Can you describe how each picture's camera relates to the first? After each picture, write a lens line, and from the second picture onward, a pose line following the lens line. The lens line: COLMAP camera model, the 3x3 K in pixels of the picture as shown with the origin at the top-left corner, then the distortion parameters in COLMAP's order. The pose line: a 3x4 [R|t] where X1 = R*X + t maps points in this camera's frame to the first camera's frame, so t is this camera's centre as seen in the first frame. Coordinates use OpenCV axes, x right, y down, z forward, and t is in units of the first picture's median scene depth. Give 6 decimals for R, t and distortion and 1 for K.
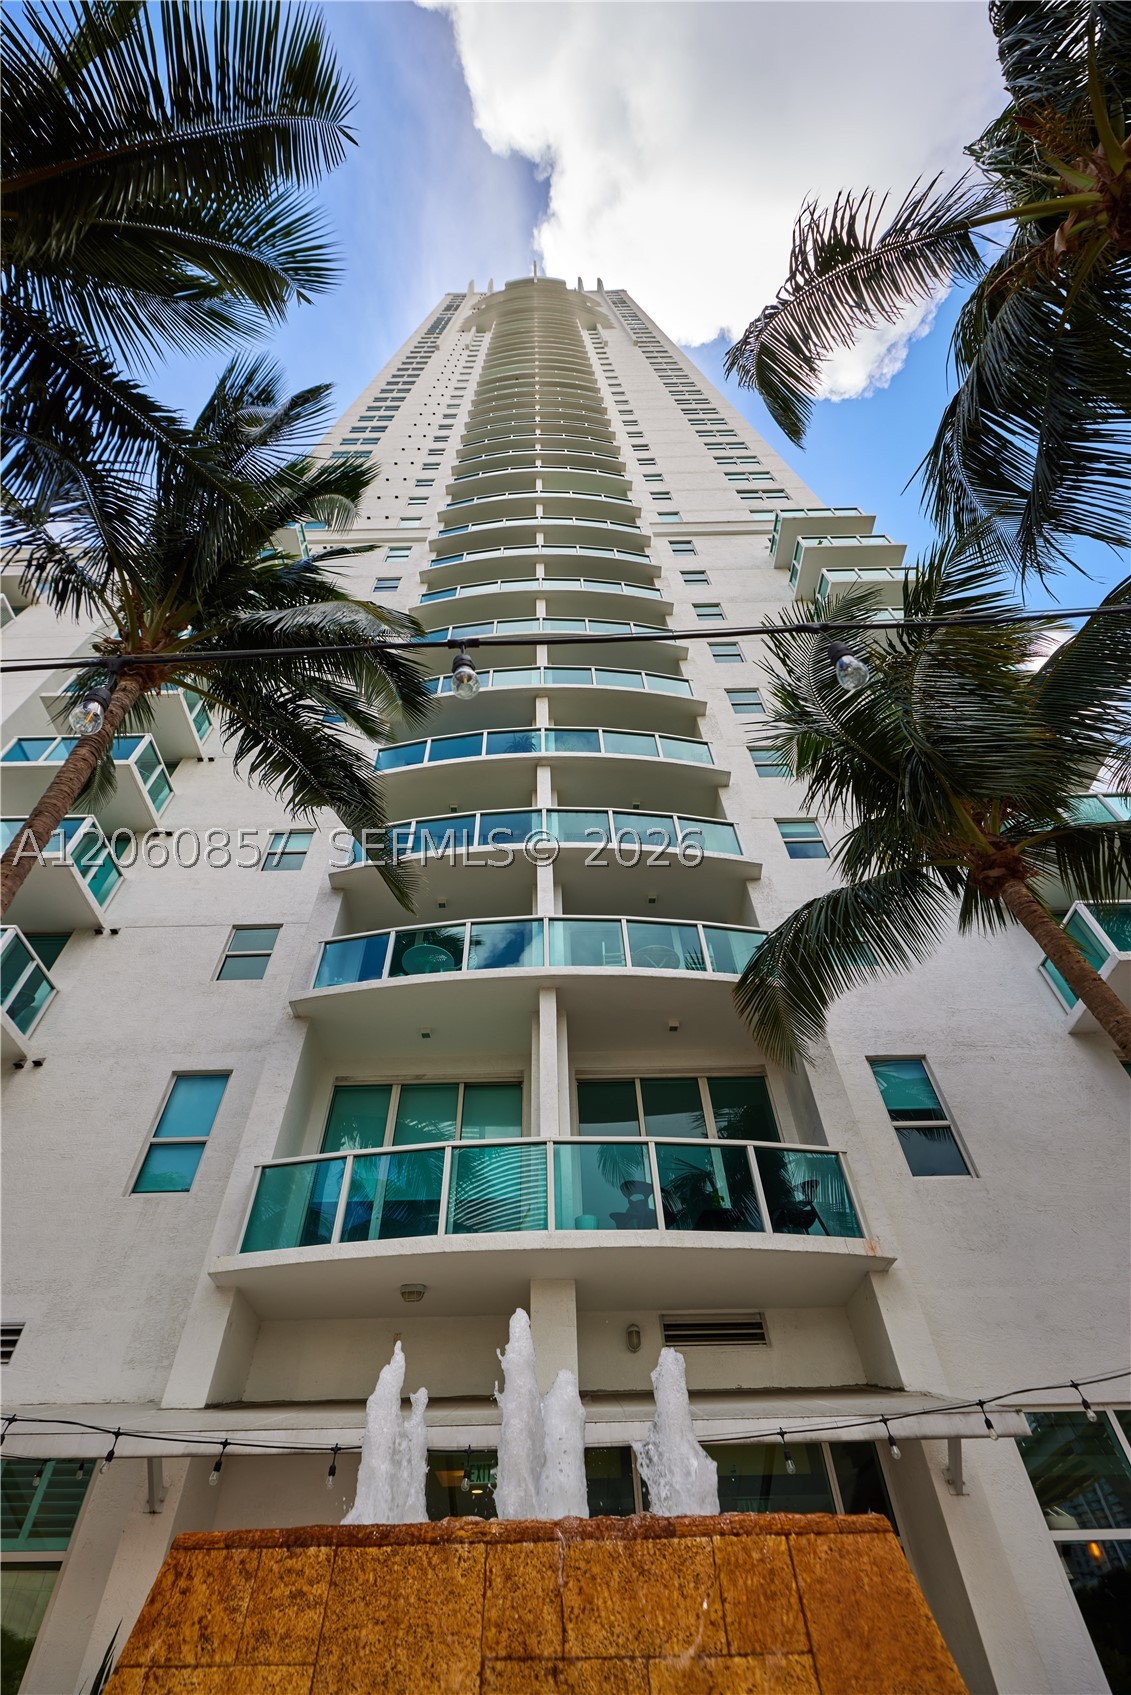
lens RADIAL K [[771.8, 0, 558.1], [0, 771.8, 844.6], [0, 0, 1]] dist [-0.002308, -0.000467]
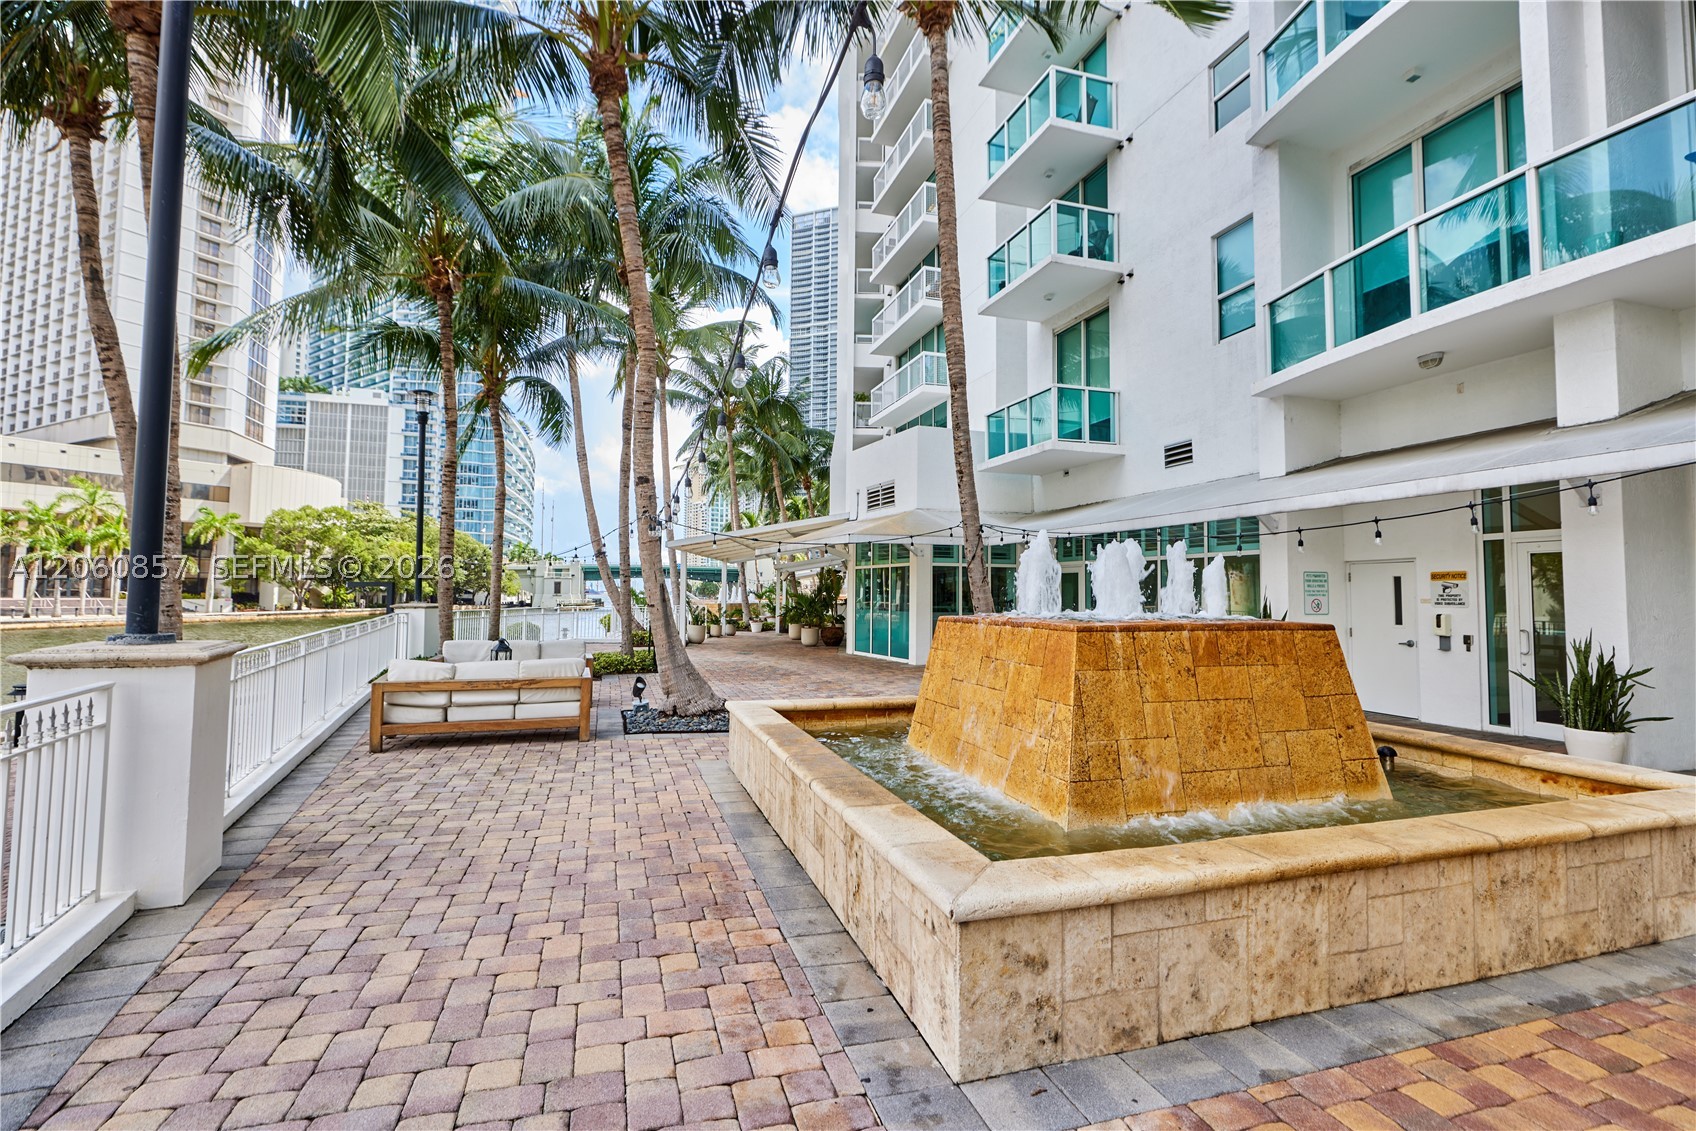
lens RADIAL K [[772.2, 0, 852.9], [0, 772.2, 553.4], [0, 0, 1]] dist [-0.002308, -0.000467]
pose [[0.316851, -0.028303, -0.948053, 0.406167], [0.703706, 0.677190, 0.214971, -0.003277], [0.635927, -0.735264, 0.234486, 0.065676]]
